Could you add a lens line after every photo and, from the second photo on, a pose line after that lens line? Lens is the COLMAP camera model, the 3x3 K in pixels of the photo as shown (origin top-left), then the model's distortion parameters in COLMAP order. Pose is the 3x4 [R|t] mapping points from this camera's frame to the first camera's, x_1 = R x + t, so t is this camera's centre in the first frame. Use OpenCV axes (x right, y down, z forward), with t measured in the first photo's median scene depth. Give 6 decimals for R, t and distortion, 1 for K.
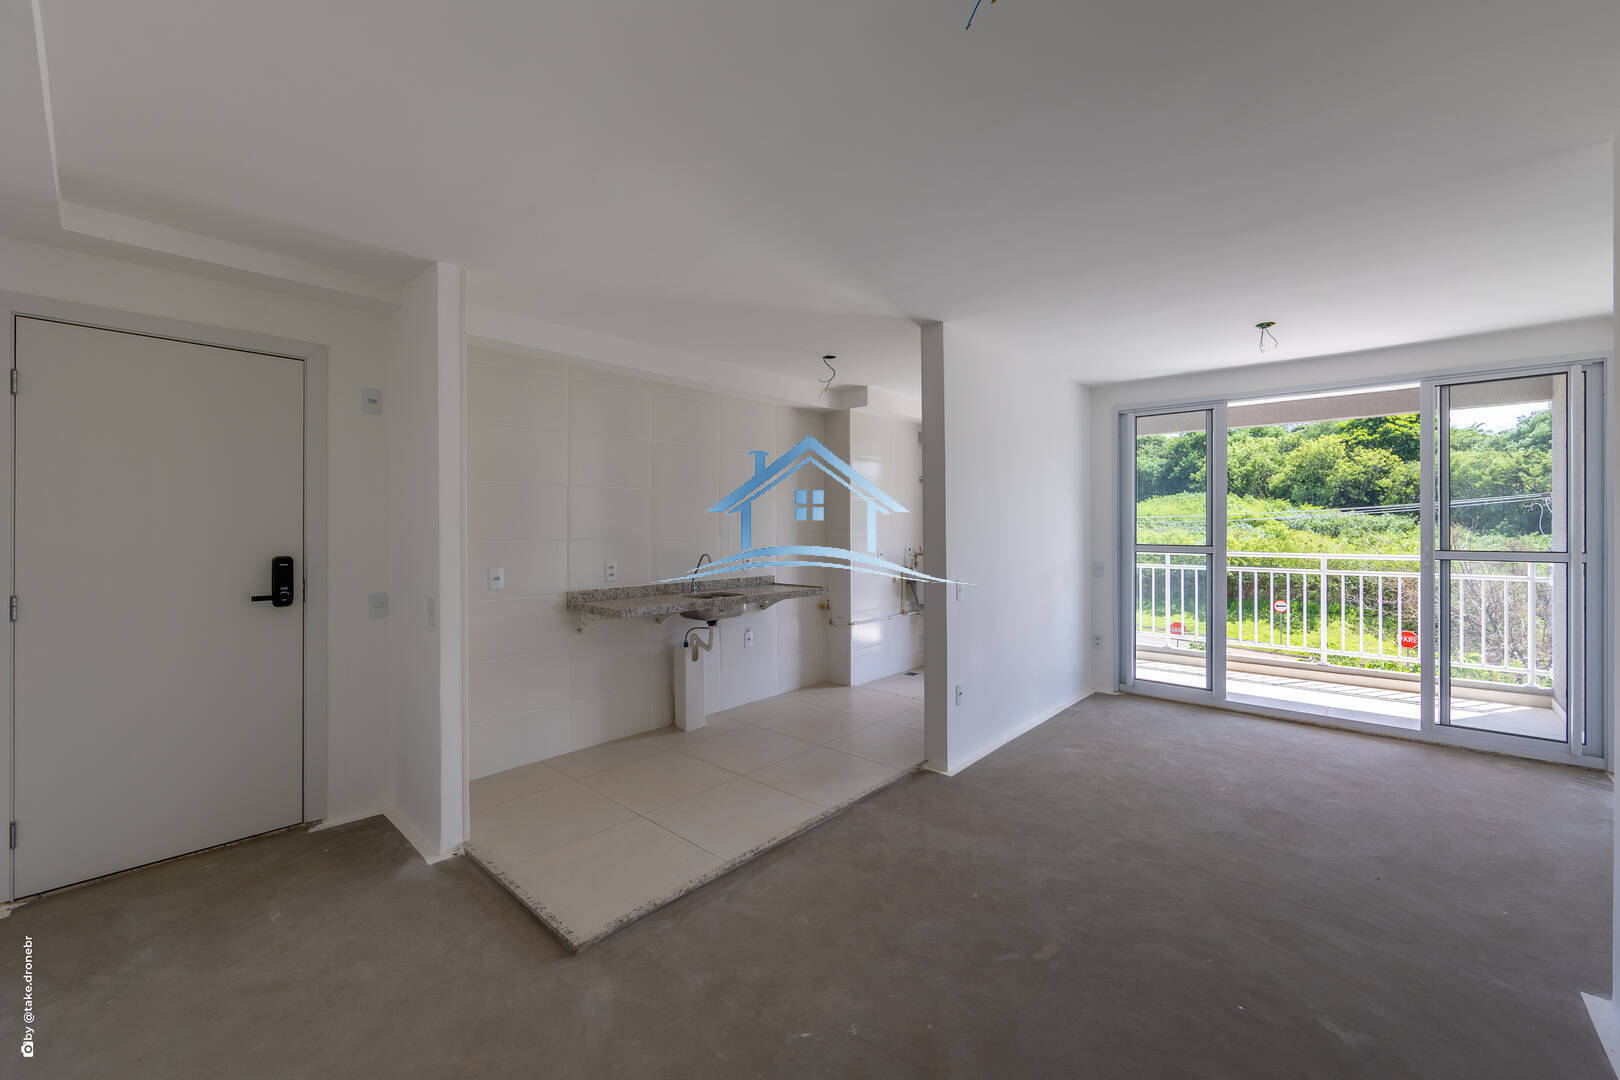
lens RADIAL K [[646.7, 0, 831.2], [0, 646.7, 524.3], [0, 0, 1]] dist [-0.010461, 0.002990]
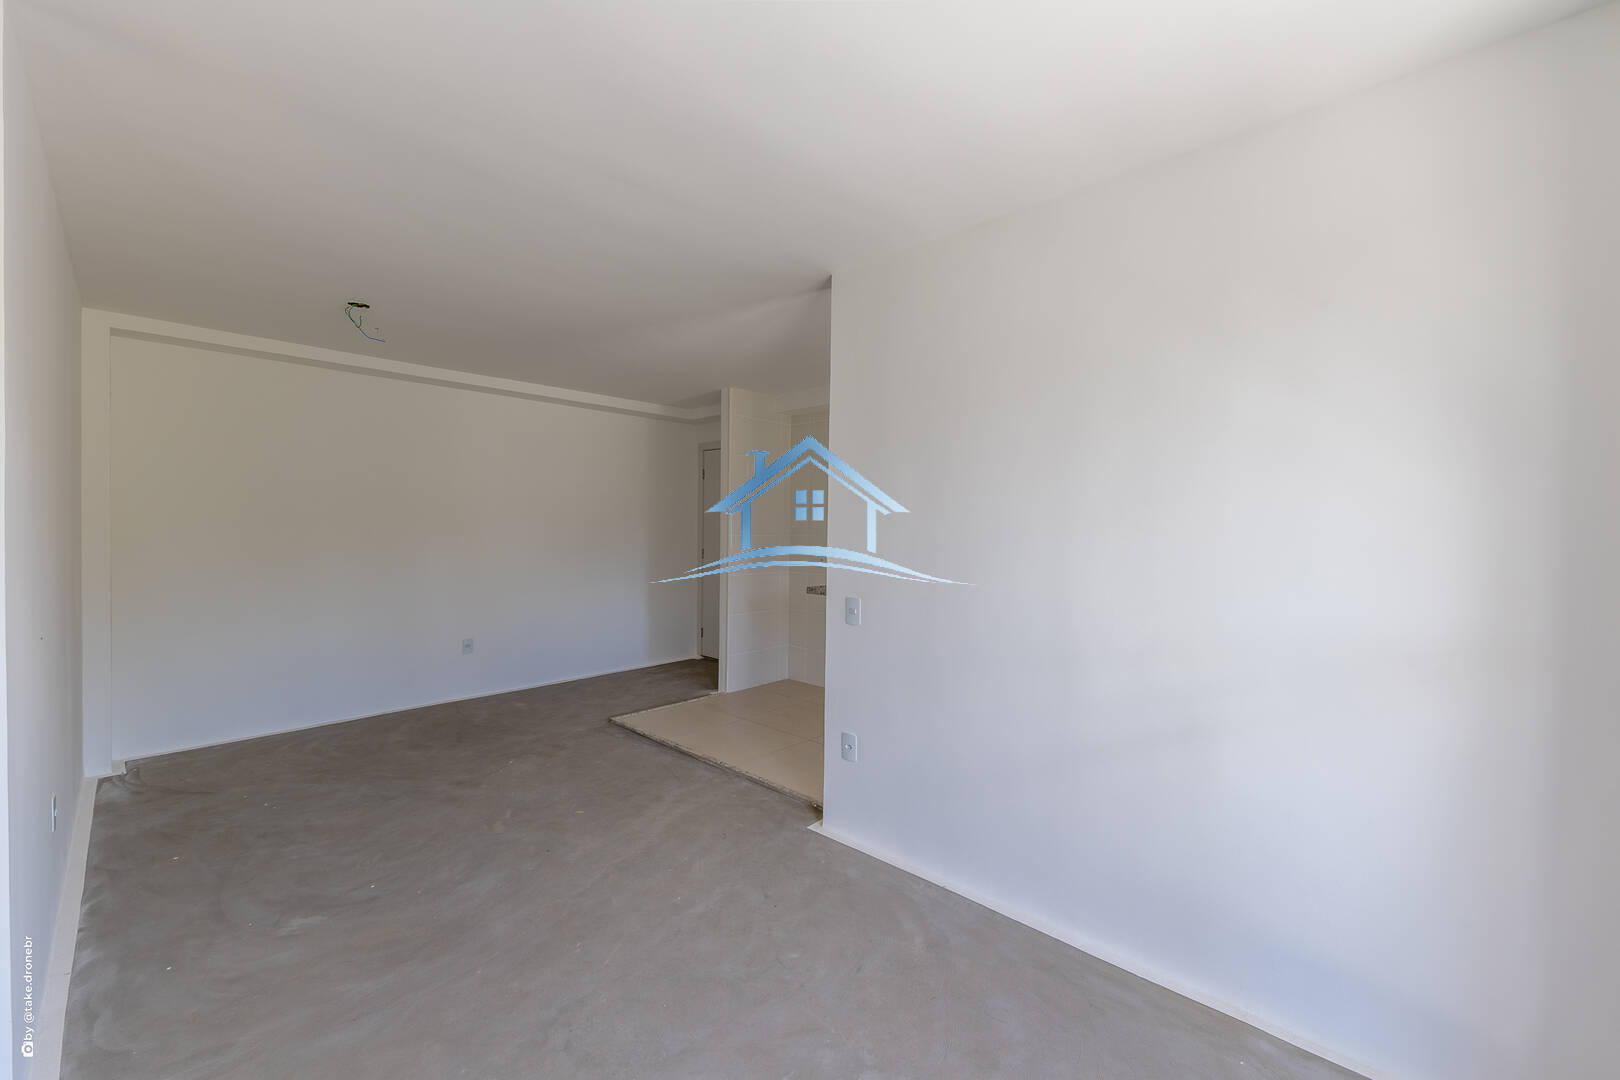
lens RADIAL K [[646.7, 0, 792.2], [0, 646.7, 530.7], [0, 0, 1]] dist [-0.010461, 0.002990]
pose [[-0.059949, 0.004028, -0.998193, 0.840980], [-0.002518, 0.999988, 0.004186, 0.010877], [0.998198, 0.002765, -0.059938, 0.859264]]
